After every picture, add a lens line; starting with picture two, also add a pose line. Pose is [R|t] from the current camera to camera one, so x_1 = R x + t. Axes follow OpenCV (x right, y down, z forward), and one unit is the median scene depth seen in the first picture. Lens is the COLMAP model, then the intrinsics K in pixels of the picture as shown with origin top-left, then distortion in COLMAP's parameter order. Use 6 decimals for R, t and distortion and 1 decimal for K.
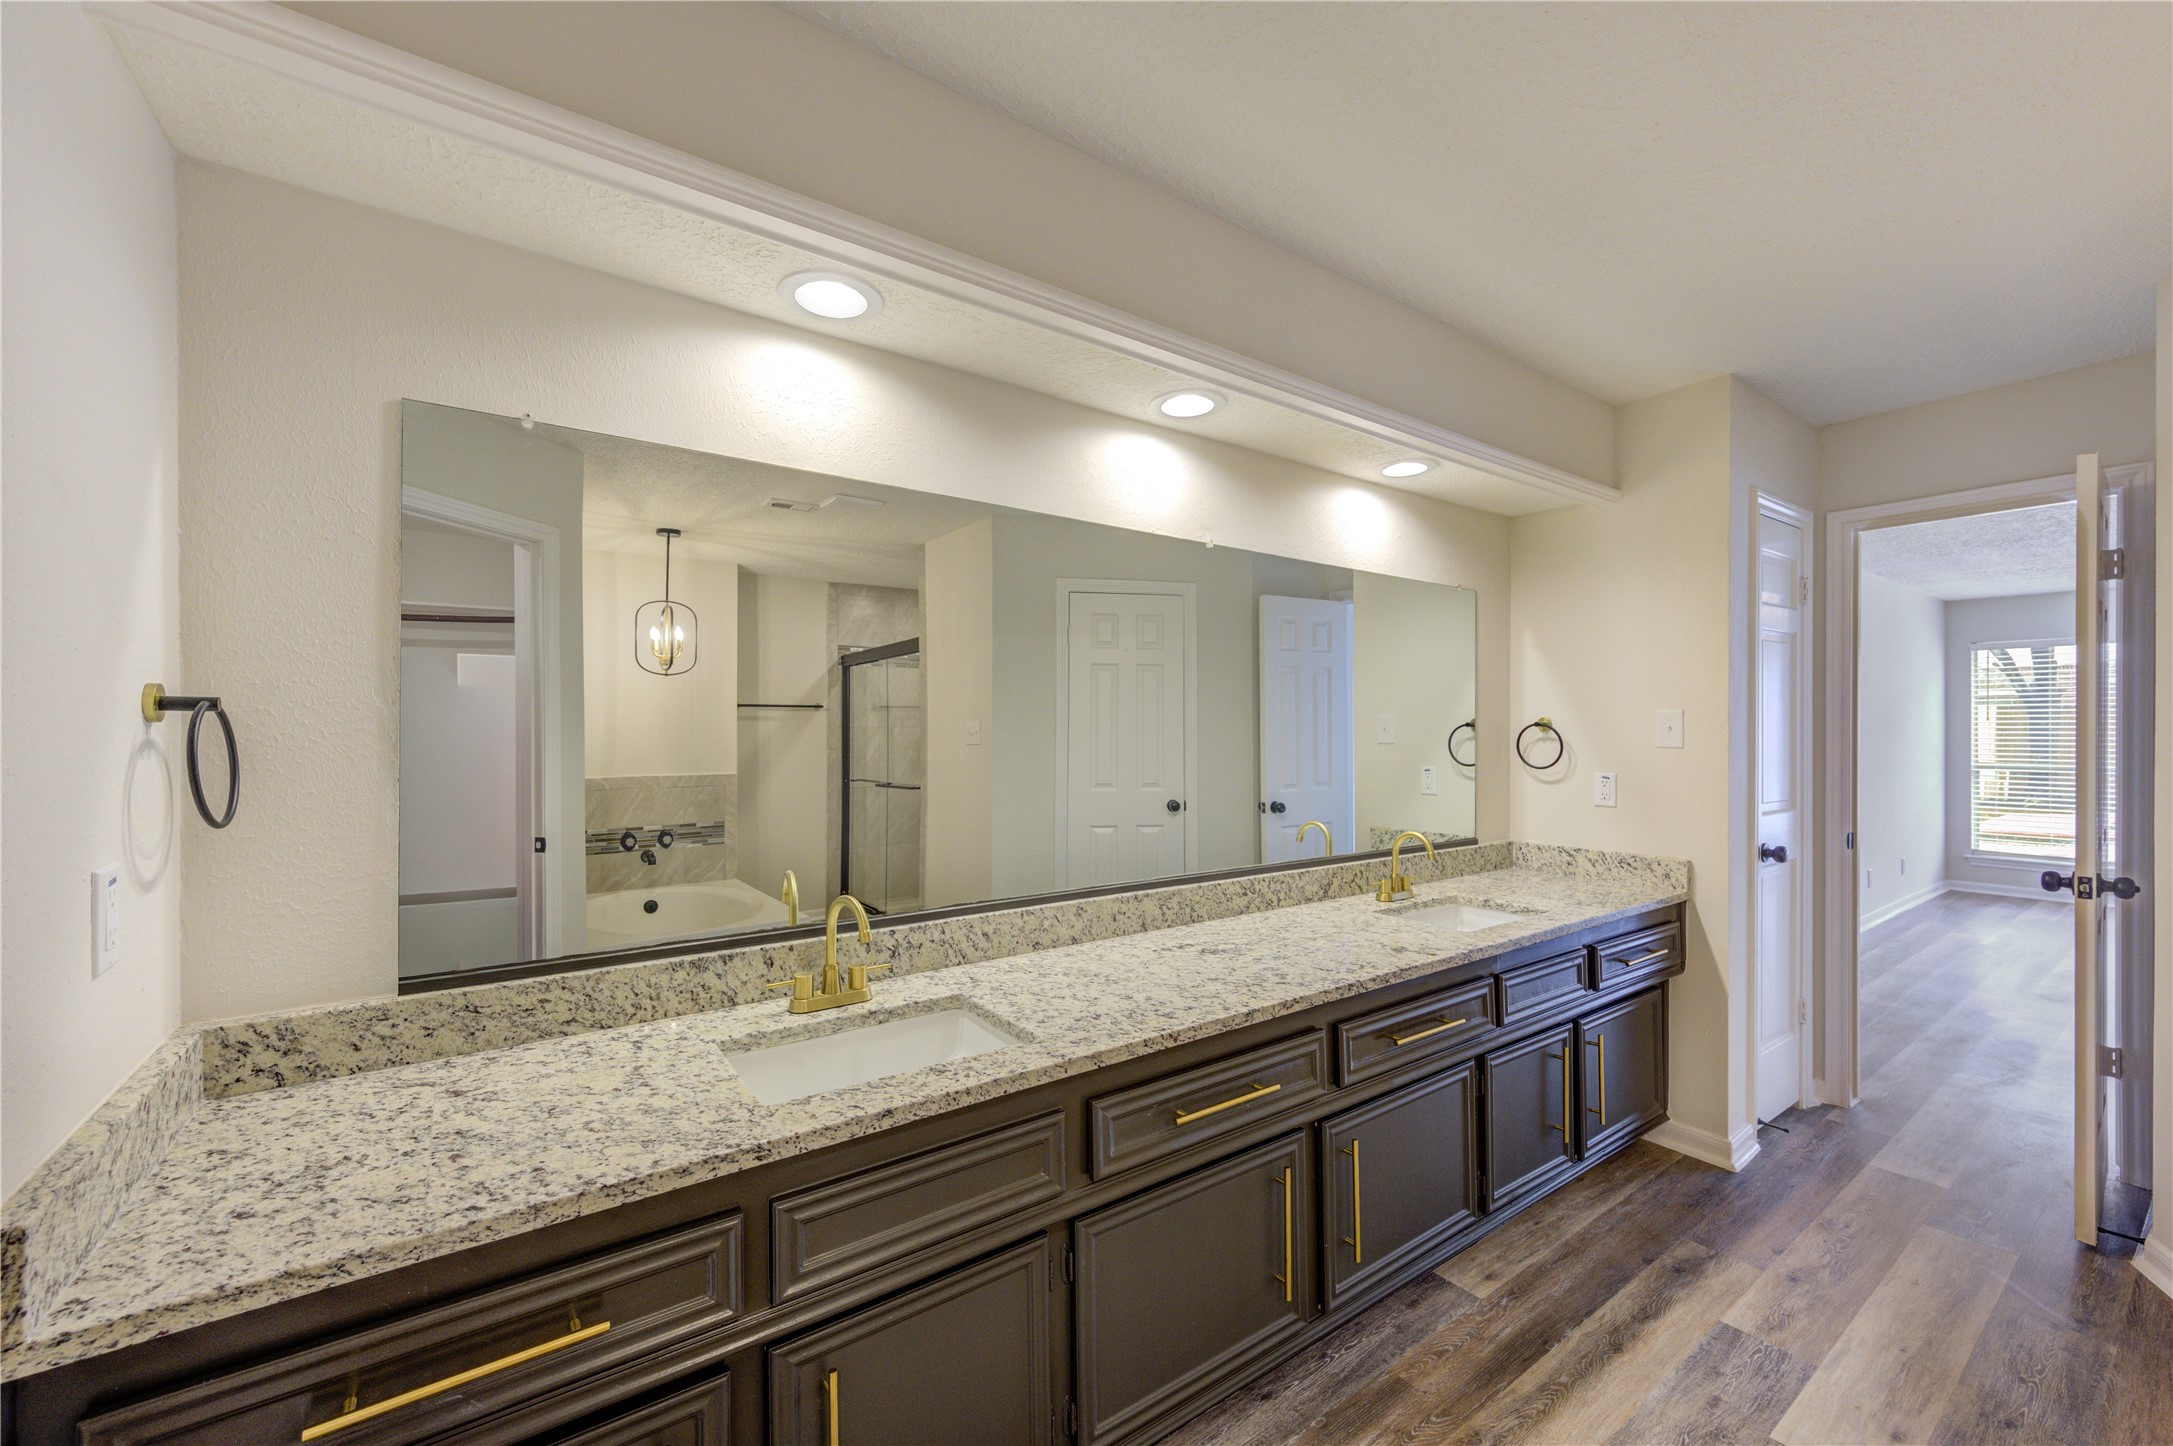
lens RADIAL K [[875.5, 0, 1078.1], [0, 875.5, 735.2], [0, 0, 1]] dist [0.008506, 0.000061]
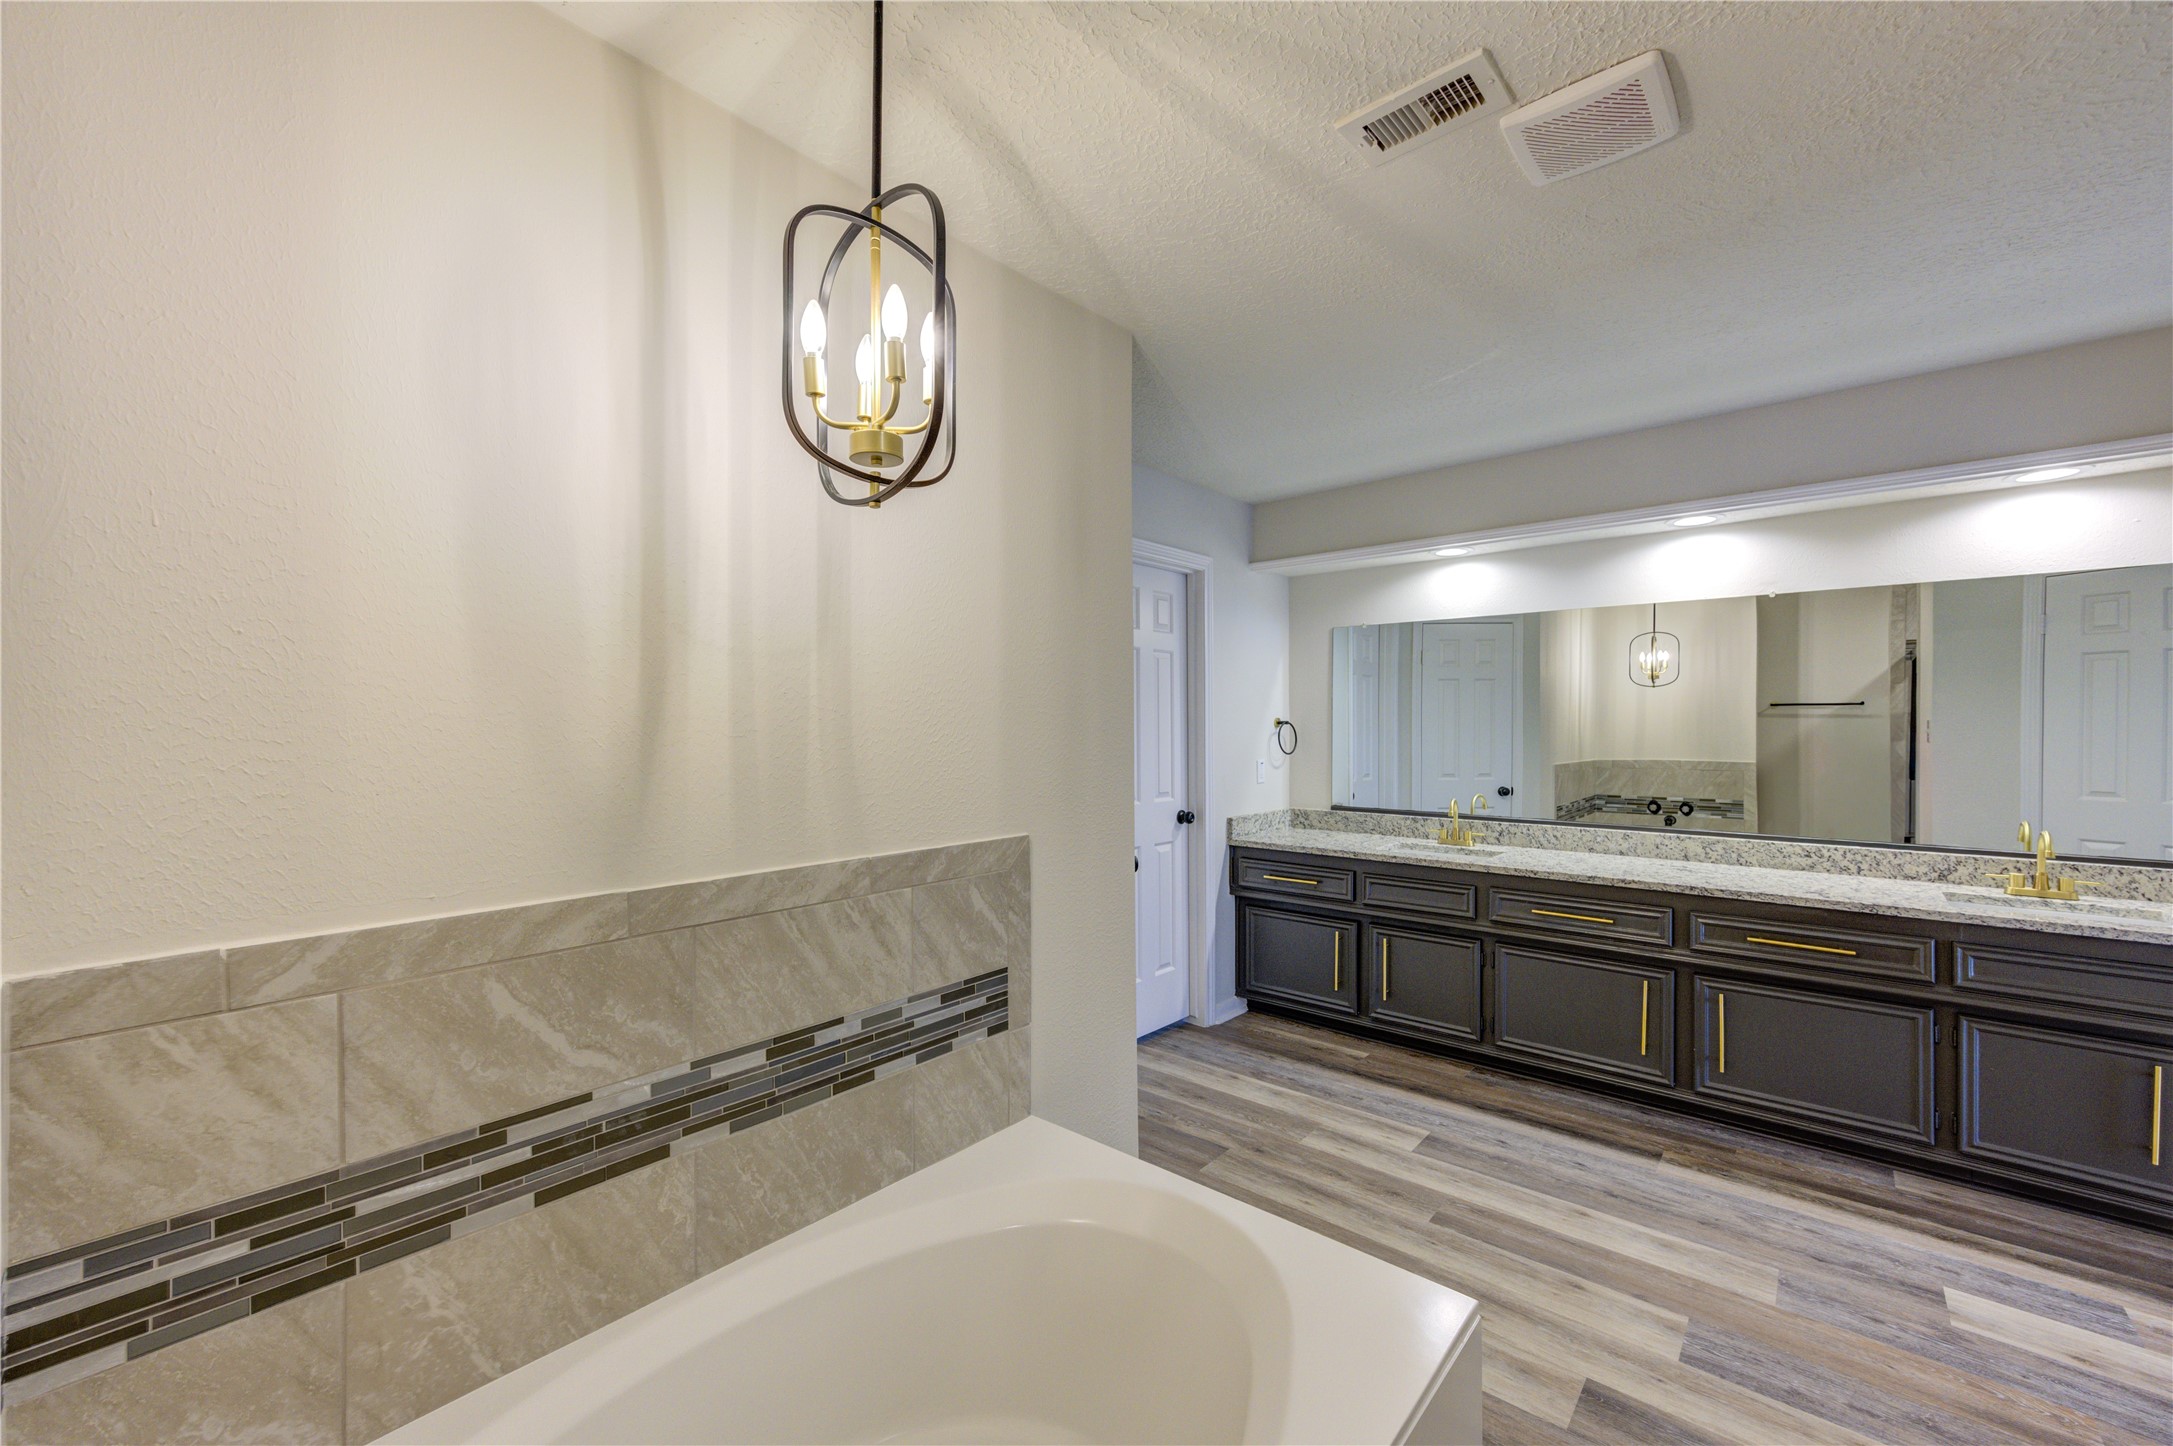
lens RADIAL K [[855.5, 0, 1094.9], [0, 855.5, 727.6], [0, 0, 1]] dist [0.002689, -0.000154]
pose [[0.237280, 0.005586, -0.971425, 1.242990], [-0.002962, 0.999983, 0.005027, -0.015257], [0.971437, 0.001684, 0.237293, -0.361175]]
